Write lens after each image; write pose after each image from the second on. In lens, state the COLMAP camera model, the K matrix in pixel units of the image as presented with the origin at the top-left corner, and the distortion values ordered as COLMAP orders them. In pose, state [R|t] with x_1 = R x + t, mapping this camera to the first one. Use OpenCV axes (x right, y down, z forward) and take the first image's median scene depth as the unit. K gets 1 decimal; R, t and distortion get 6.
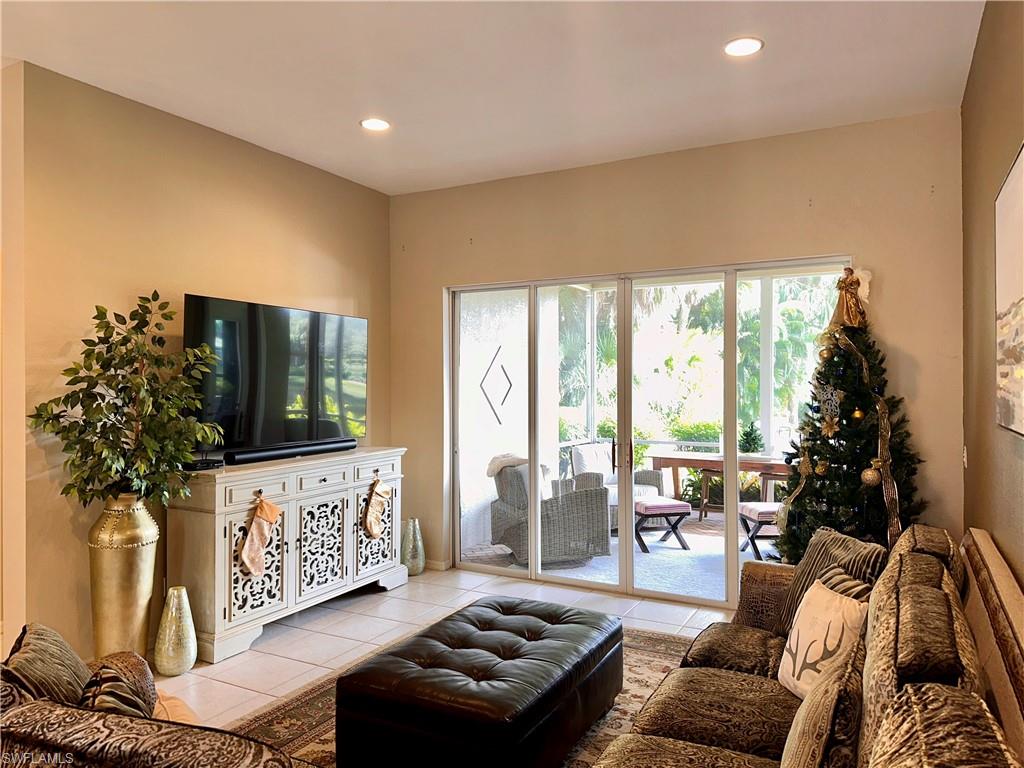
lens RADIAL K [[723.2, 0, 512.0], [0, 723.2, 384.0], [0, 0, 1]] dist [0.129743, -0.118629]
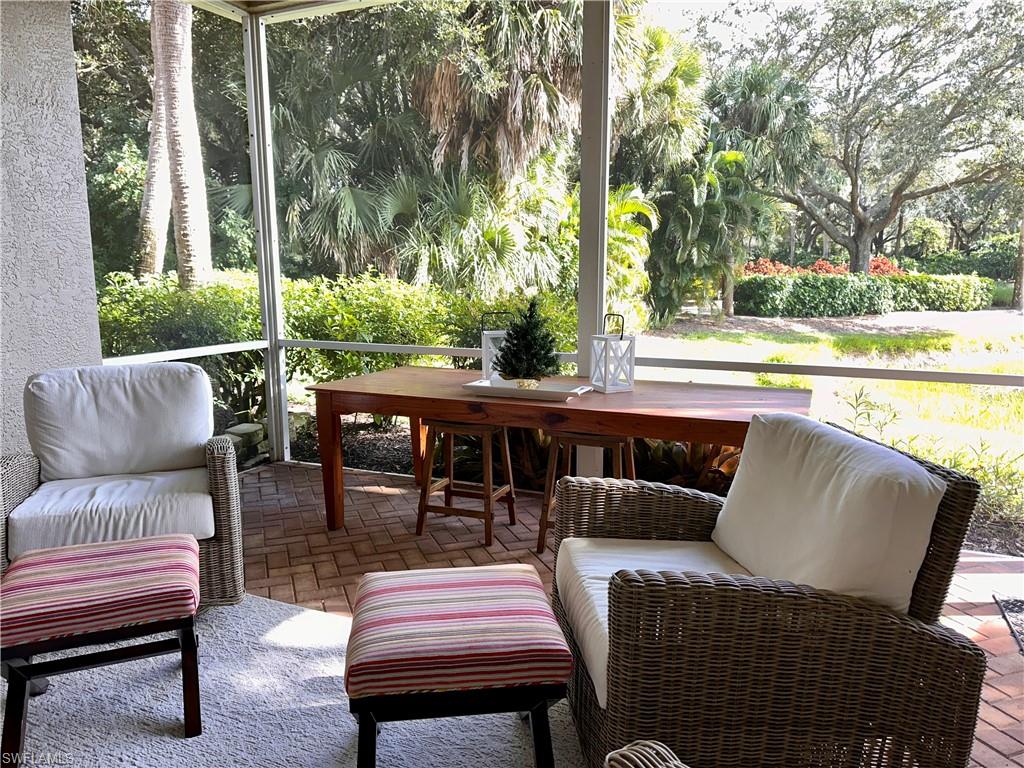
lens RADIAL K [[723.1, 0, 512.0], [0, 723.1, 384.0], [0, 0, 1]] dist [0.061758, -0.002107]
pose [[0.998080, -0.011463, 0.060865, 0.527332], [0.001807, 0.987695, 0.156384, 0.064097], [-0.061908, -0.155973, 0.985819, 1.105966]]
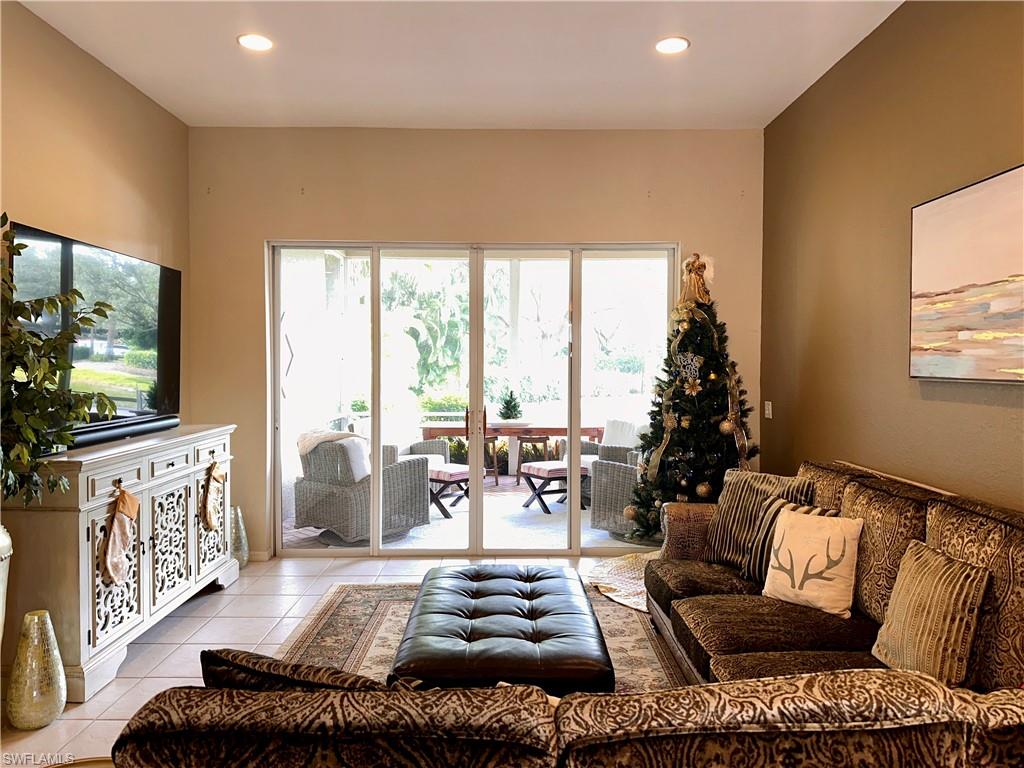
lens RADIAL K [[723.1, 0, 512.0], [0, 723.1, 384.0], [0, 0, 1]] dist [0.061758, -0.002107]
pose [[0.886065, -0.013361, 0.463369, -0.302392], [-0.001045, 0.999524, 0.030818, 0.014514], [-0.463561, -0.027791, 0.885629, 0.089150]]
